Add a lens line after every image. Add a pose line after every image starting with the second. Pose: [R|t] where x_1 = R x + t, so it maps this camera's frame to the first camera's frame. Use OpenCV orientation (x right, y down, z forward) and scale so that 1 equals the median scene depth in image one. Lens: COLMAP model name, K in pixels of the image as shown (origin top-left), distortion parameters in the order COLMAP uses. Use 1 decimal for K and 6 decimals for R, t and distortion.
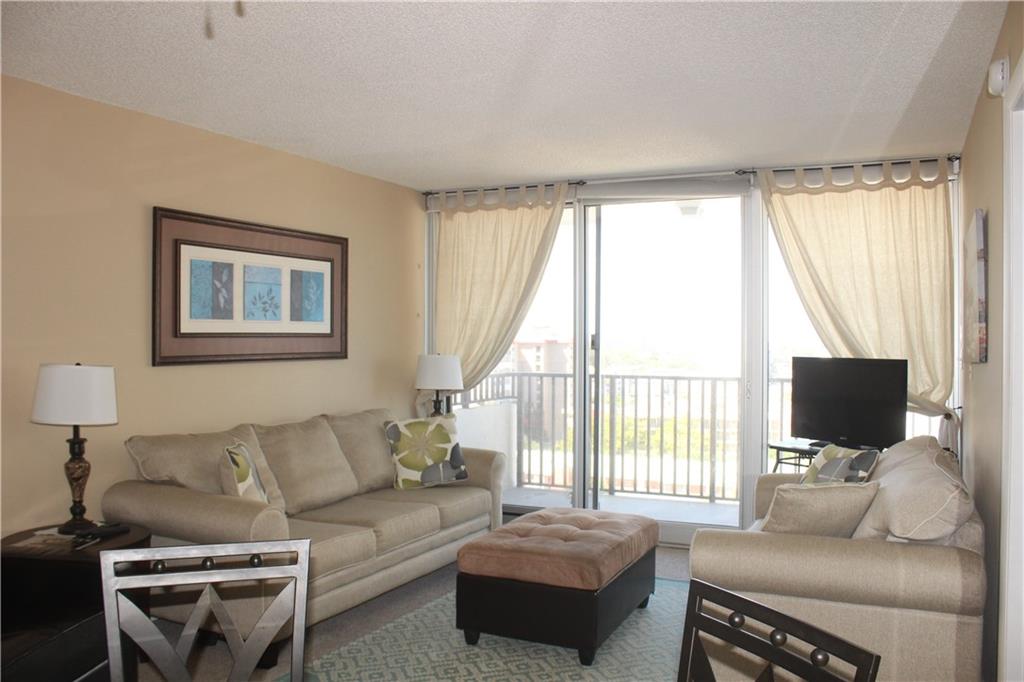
lens RADIAL K [[850.4, 0, 518.0], [0, 850.4, 342.0], [0, 0, 1]] dist [-0.168103, 0.152389]
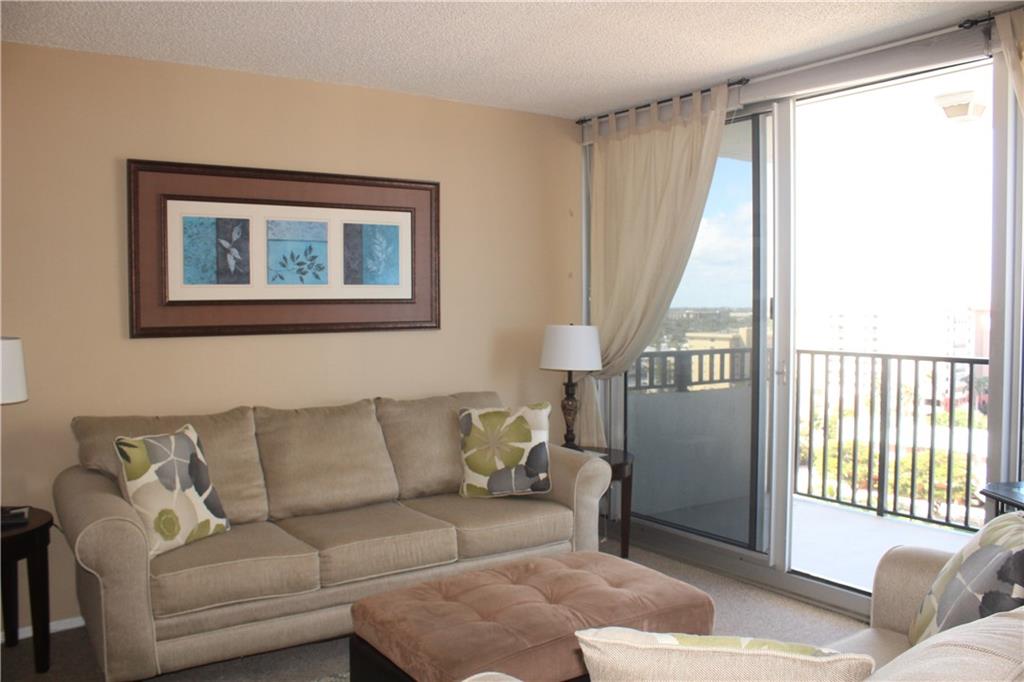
lens RADIAL K [[850.4, 0, 518.0], [0, 850.4, 342.0], [0, 0, 1]] dist [-0.168103, 0.152389]
pose [[0.869274, 0.017080, -0.494035, 0.300214], [0.002976, 0.999204, 0.039780, -0.000818], [0.494321, -0.036050, 0.868532, 0.354996]]
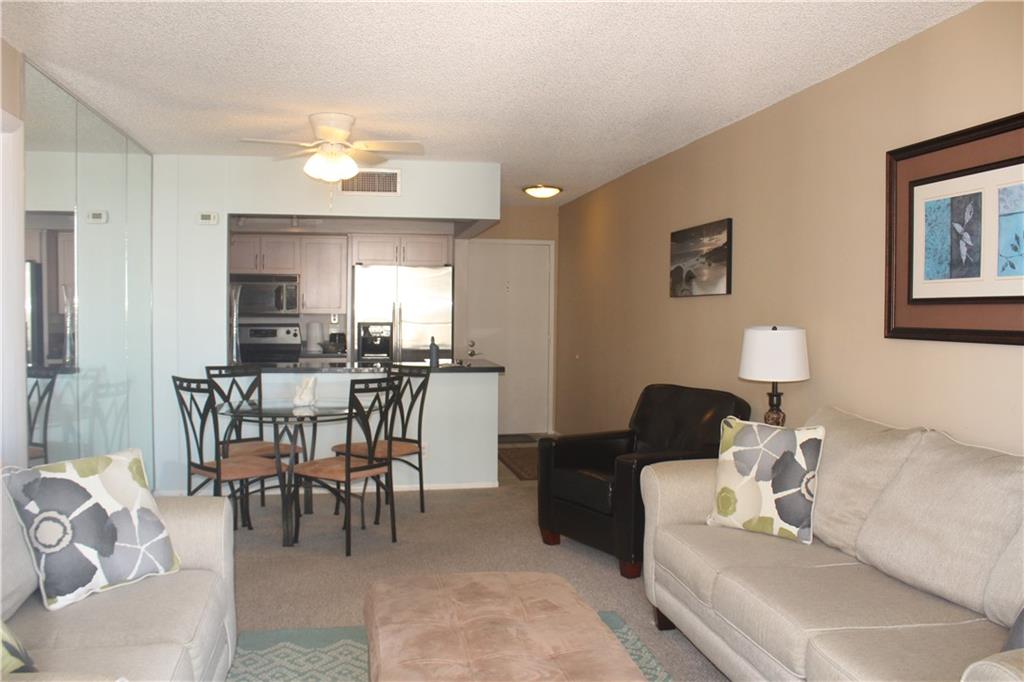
lens RADIAL K [[850.4, 0, 518.0], [0, 850.4, 342.0], [0, 0, 1]] dist [-0.168103, 0.152389]
pose [[-0.801766, 0.012986, -0.597497, 0.313252], [-0.014904, 0.999019, 0.041711, 0.002830], [0.597452, 0.042348, -0.800786, 1.199186]]
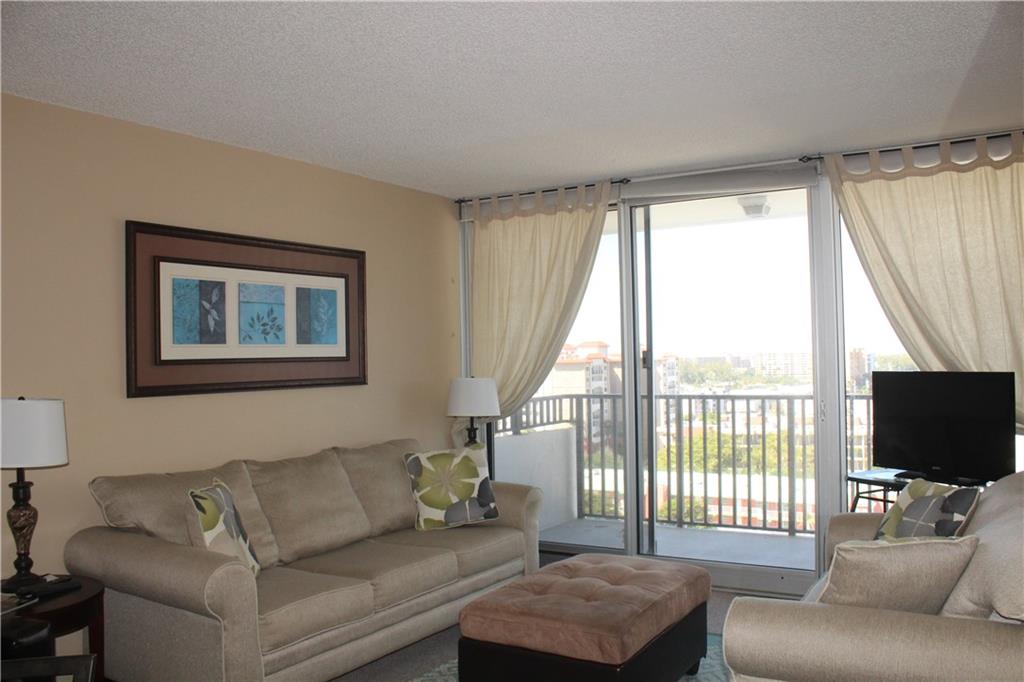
lens RADIAL K [[850.4, 0, 518.0], [0, 850.4, 342.0], [0, 0, 1]] dist [-0.168103, 0.152389]
pose [[0.993768, -0.024912, -0.108648, 0.064529], [0.022418, 0.999458, -0.024111, -0.000107], [0.109190, 0.021525, 0.993788, 0.128016]]
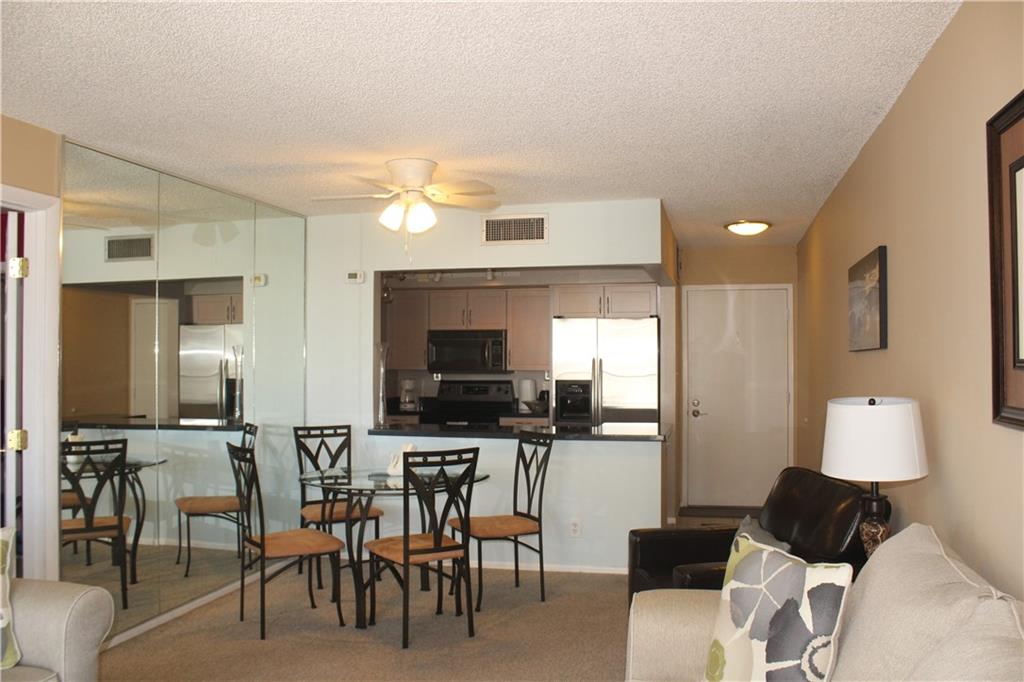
lens RADIAL K [[850.4, 0, 518.0], [0, 850.4, 342.0], [0, 0, 1]] dist [-0.168103, 0.152389]
pose [[-0.977951, -0.003577, -0.208804, -0.026997], [-0.001225, 0.999934, -0.011391, -0.013115], [0.208831, -0.010884, -0.977891, 1.186755]]
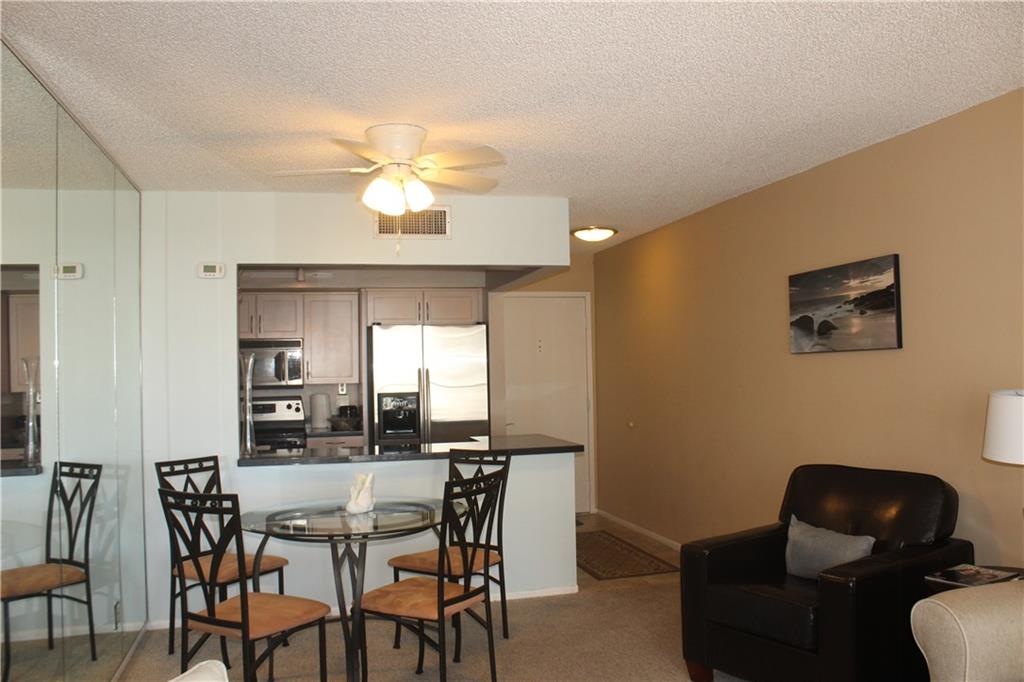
lens RADIAL K [[850.4, 0, 518.0], [0, 850.4, 342.0], [0, 0, 1]] dist [-0.168103, 0.152389]
pose [[-0.763500, -0.003096, -0.645800, 0.299705], [0.016198, 0.999582, -0.023942, -0.009038], [0.645604, -0.028741, -0.763131, 0.907128]]
